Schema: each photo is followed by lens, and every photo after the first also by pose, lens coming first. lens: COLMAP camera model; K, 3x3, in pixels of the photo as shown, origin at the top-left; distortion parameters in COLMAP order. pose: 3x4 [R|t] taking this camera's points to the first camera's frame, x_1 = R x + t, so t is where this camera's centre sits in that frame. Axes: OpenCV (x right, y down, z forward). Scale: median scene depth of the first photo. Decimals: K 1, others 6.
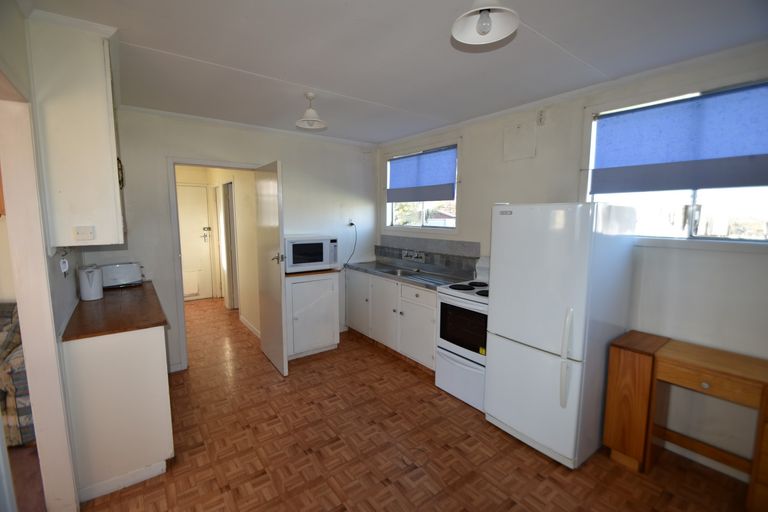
lens RADIAL K [[330.7, 0, 384.0], [0, 330.7, 256.0], [0, 0, 1]] dist [0.010275, -0.017871]
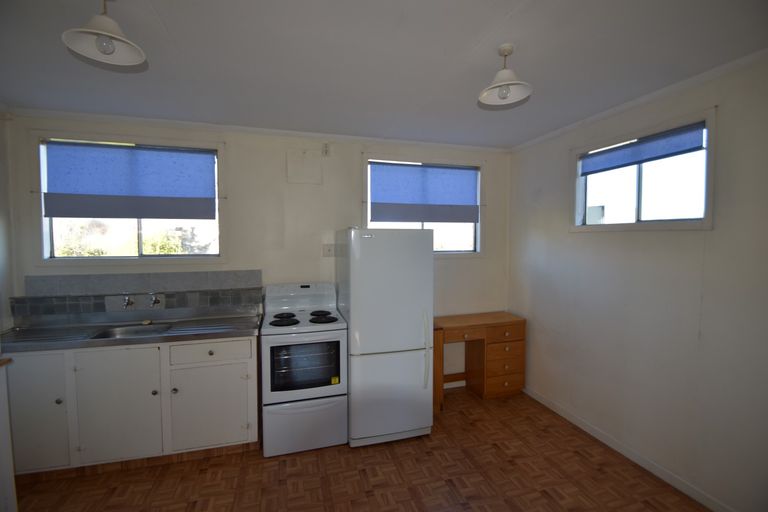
lens RADIAL K [[330.7, 0, 384.0], [0, 330.7, 256.0], [0, 0, 1]] dist [0.010275, -0.017871]
pose [[0.360188, -0.054574, 0.931282, -0.494676], [0.116217, 0.993135, 0.013250, -0.061903], [-0.925612, 0.103458, 0.364058, 0.462426]]
